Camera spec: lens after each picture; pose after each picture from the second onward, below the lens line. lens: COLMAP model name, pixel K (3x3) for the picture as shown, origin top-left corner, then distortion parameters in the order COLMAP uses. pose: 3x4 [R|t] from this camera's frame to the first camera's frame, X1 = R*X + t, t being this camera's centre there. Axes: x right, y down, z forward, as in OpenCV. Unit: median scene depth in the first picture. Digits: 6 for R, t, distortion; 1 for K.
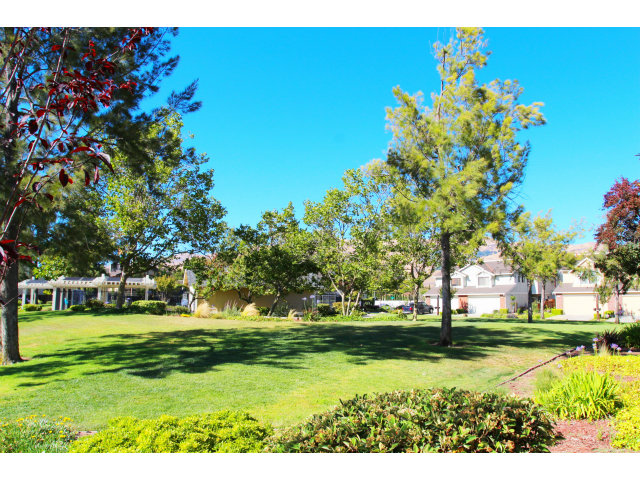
lens RADIAL K [[520.4, 0, 324.5], [0, 520.4, 239.1], [0, 0, 1]] dist [-0.069866, 0.005786]
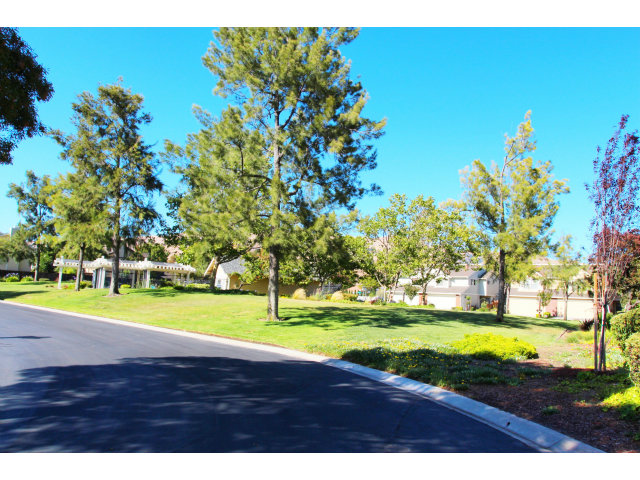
lens RADIAL K [[520.4, 0, 324.5], [0, 520.4, 239.1], [0, 0, 1]] dist [-0.069866, 0.005786]
pose [[0.987788, 0.068298, 0.140035, -0.214303], [-0.070290, 0.997483, 0.009325, -0.012675], [-0.139045, -0.019055, 0.990103, -0.200470]]
